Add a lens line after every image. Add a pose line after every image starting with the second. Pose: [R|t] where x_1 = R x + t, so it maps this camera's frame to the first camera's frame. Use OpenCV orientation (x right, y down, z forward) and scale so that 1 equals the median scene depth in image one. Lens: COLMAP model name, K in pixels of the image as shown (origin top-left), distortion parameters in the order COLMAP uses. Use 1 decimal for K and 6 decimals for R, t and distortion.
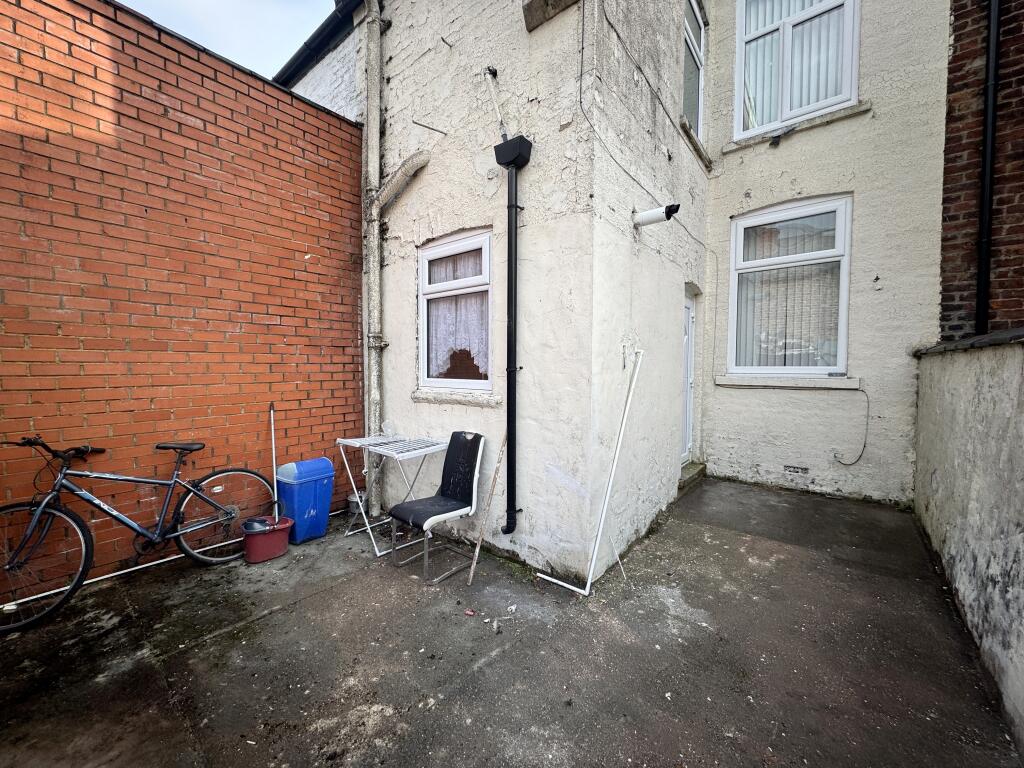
lens RADIAL K [[406.7, 0, 512.5], [0, 406.7, 382.8], [0, 0, 1]] dist [-0.002327, -0.000363]
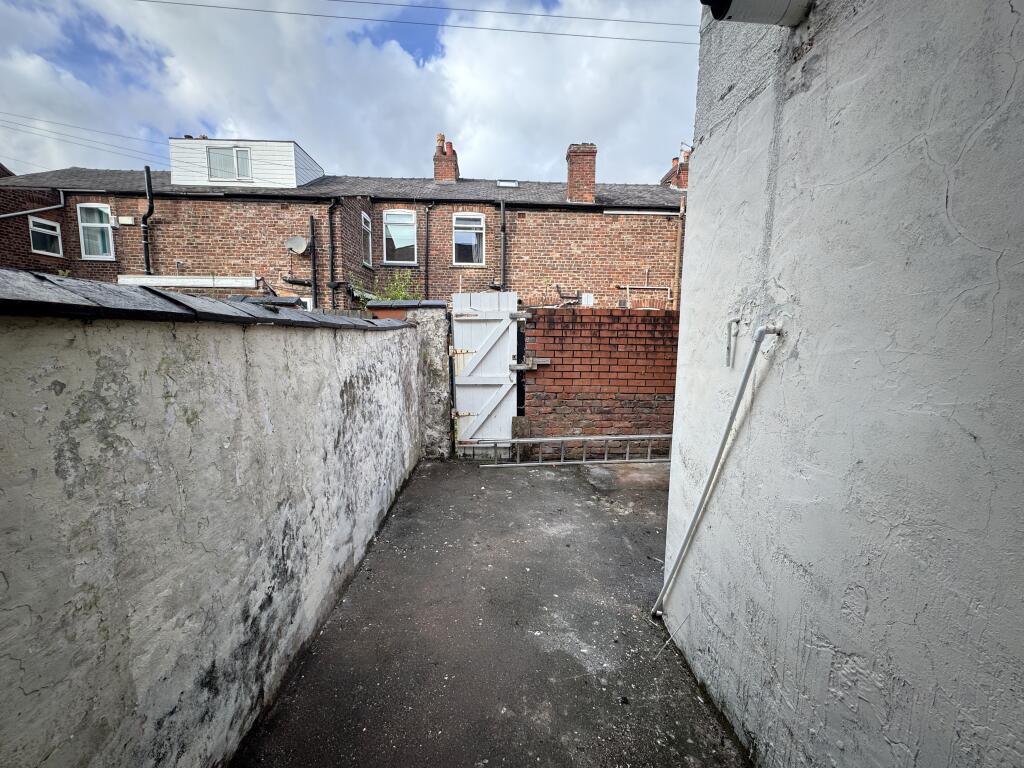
lens RADIAL K [[406.7, 0, 512.5], [0, 406.7, 382.8], [0, 0, 1]] dist [-0.002327, -0.000363]
pose [[-0.750807, 0.062204, -0.657586, 1.142002], [-0.043782, 0.988680, 0.143512, -0.102333], [0.659069, 0.136541, -0.739584, 1.647231]]
